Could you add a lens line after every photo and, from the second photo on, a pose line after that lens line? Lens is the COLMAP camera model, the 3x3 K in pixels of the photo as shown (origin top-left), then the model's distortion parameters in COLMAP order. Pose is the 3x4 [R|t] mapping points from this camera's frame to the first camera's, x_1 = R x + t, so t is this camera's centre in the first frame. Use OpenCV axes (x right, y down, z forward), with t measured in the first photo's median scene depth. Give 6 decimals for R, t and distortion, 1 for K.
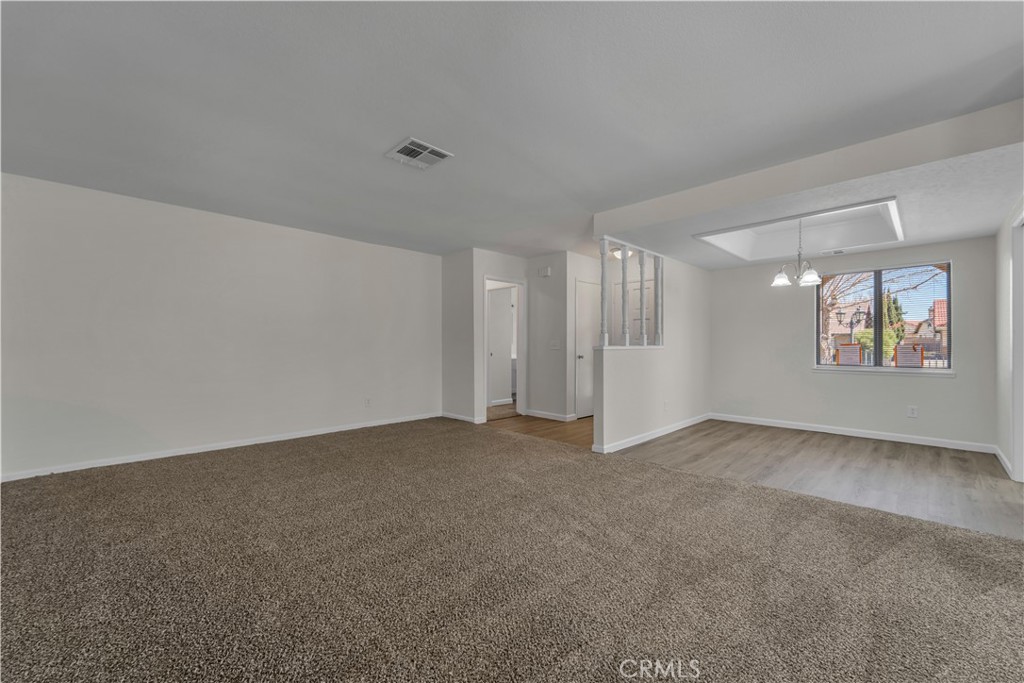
lens RADIAL K [[415.7, 0, 511.1], [0, 415.7, 343.7], [0, 0, 1]] dist [0.003611, 0.000319]
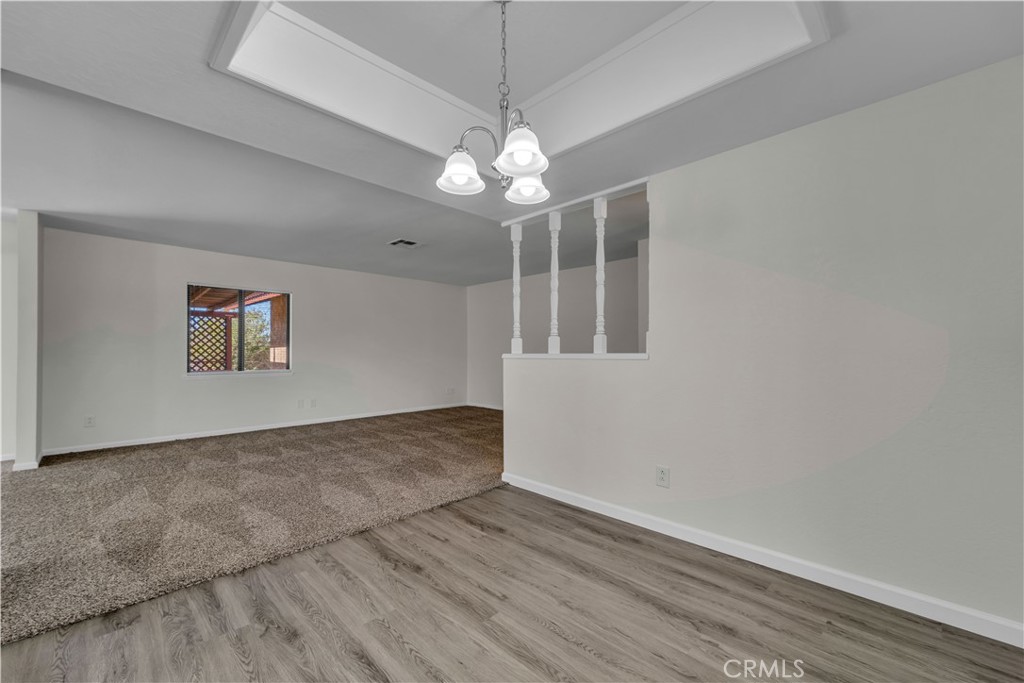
lens RADIAL K [[415.7, 0, 514.2], [0, 415.7, 346.8], [0, 0, 1]] dist [0.003611, 0.000319]
pose [[0.002767, -0.016251, -0.999864, 1.168832], [0.006583, 0.999847, -0.016233, 0.004706], [0.999975, -0.006537, 0.002873, 1.111421]]
